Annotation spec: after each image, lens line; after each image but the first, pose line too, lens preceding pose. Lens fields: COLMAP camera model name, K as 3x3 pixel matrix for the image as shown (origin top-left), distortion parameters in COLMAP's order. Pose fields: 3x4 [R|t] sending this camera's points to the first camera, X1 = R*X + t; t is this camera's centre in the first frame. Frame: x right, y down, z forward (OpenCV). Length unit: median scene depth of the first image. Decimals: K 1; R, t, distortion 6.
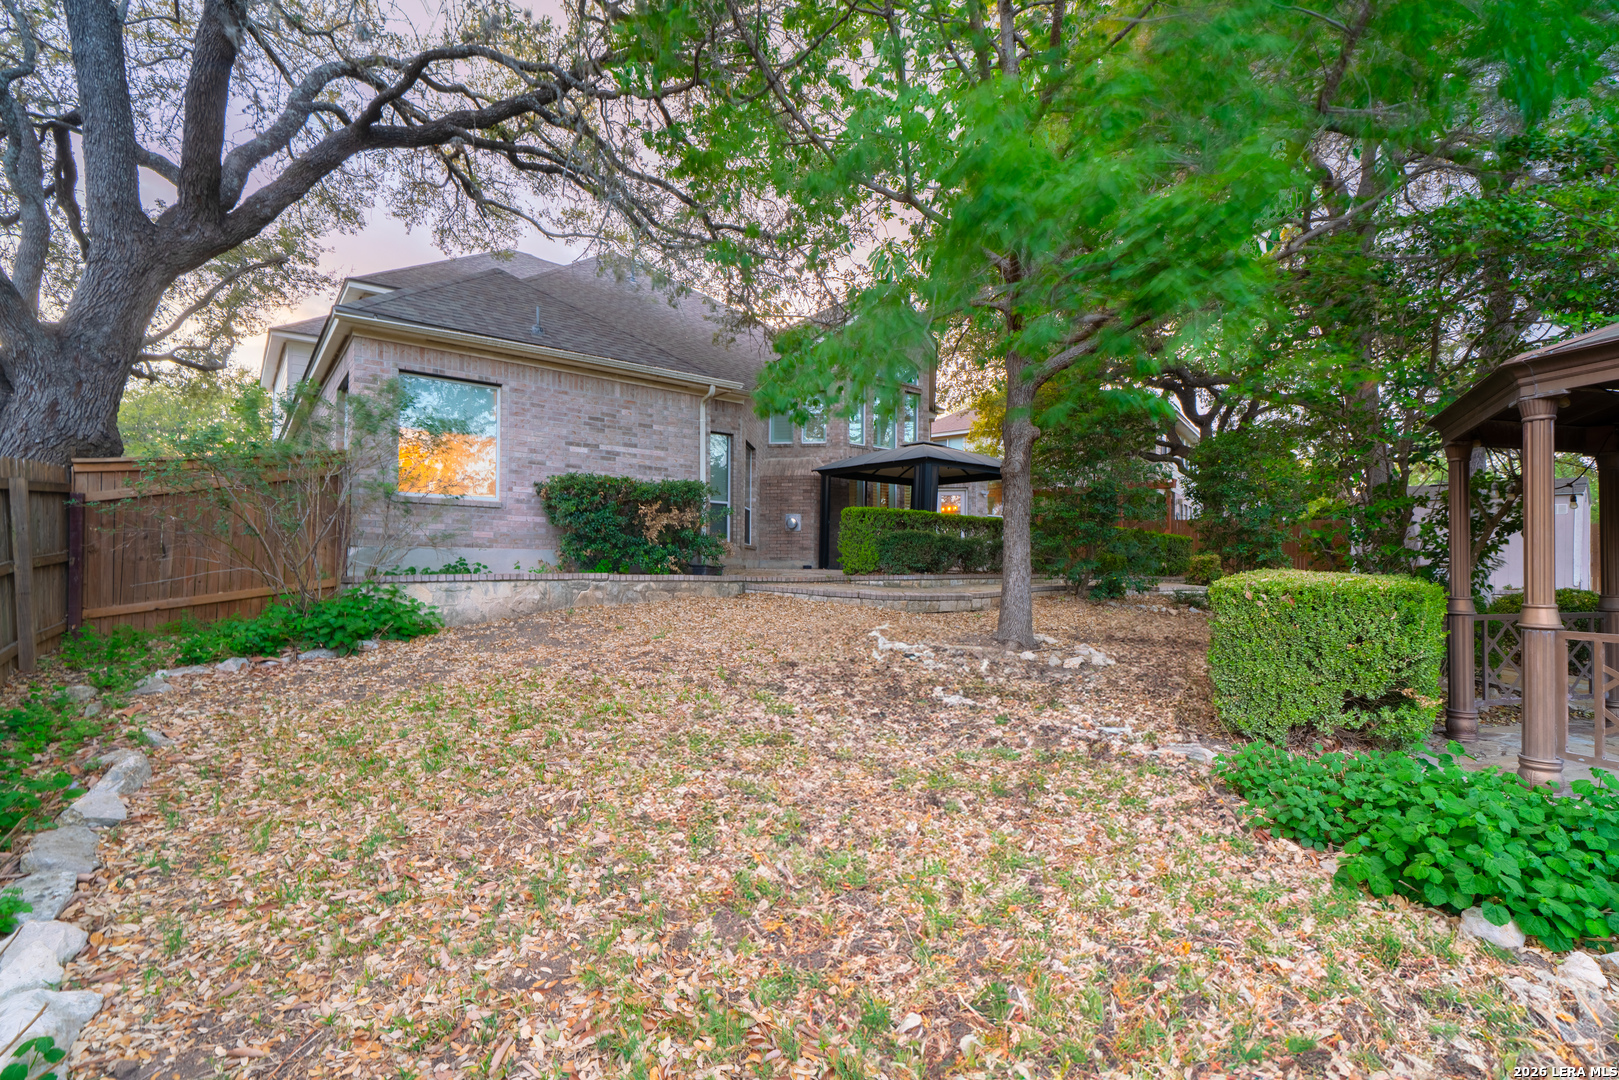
lens RADIAL K [[749.3, 0, 809.5], [0, 749.3, 542.4], [0, 0, 1]] dist [0.005964, 0.001110]
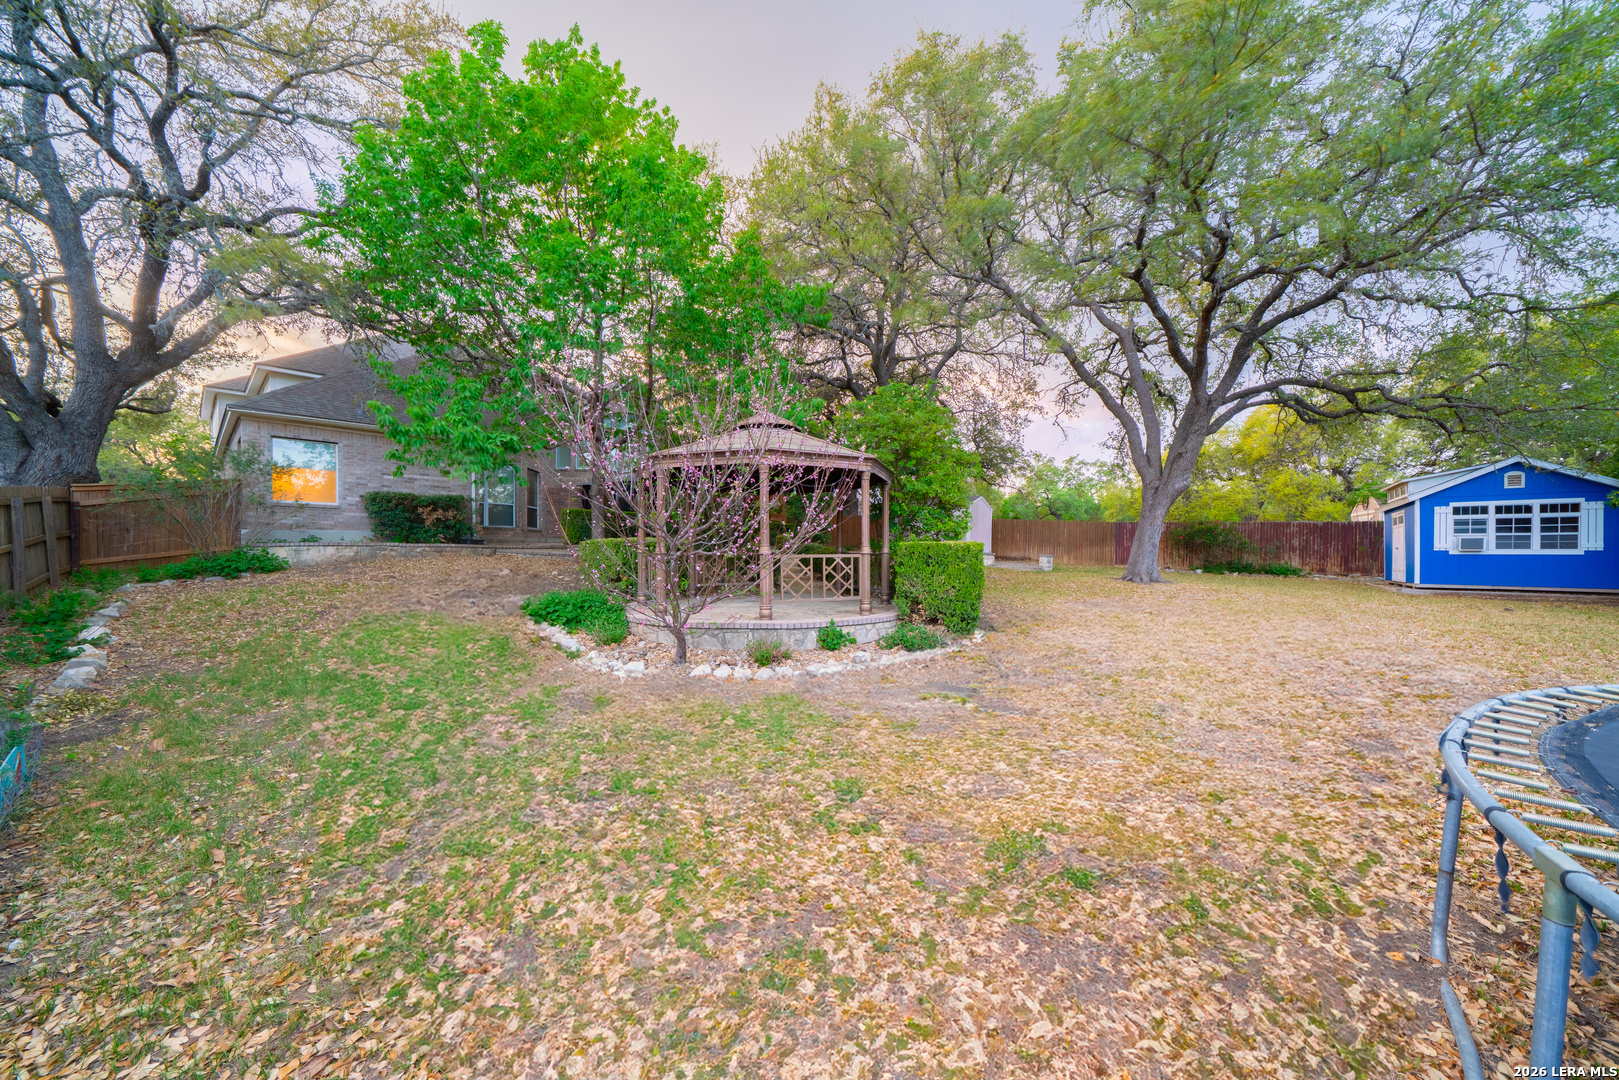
lens RADIAL K [[550.6, 0, 810.5], [0, 550.6, 542.9], [0, 0, 1]] dist [-0.001723, -0.000160]
pose [[0.981379, -0.002706, 0.192061, 0.561419], [-0.002999, 0.999563, 0.029407, -0.003947], [-0.192057, -0.029435, 0.980942, -0.680713]]
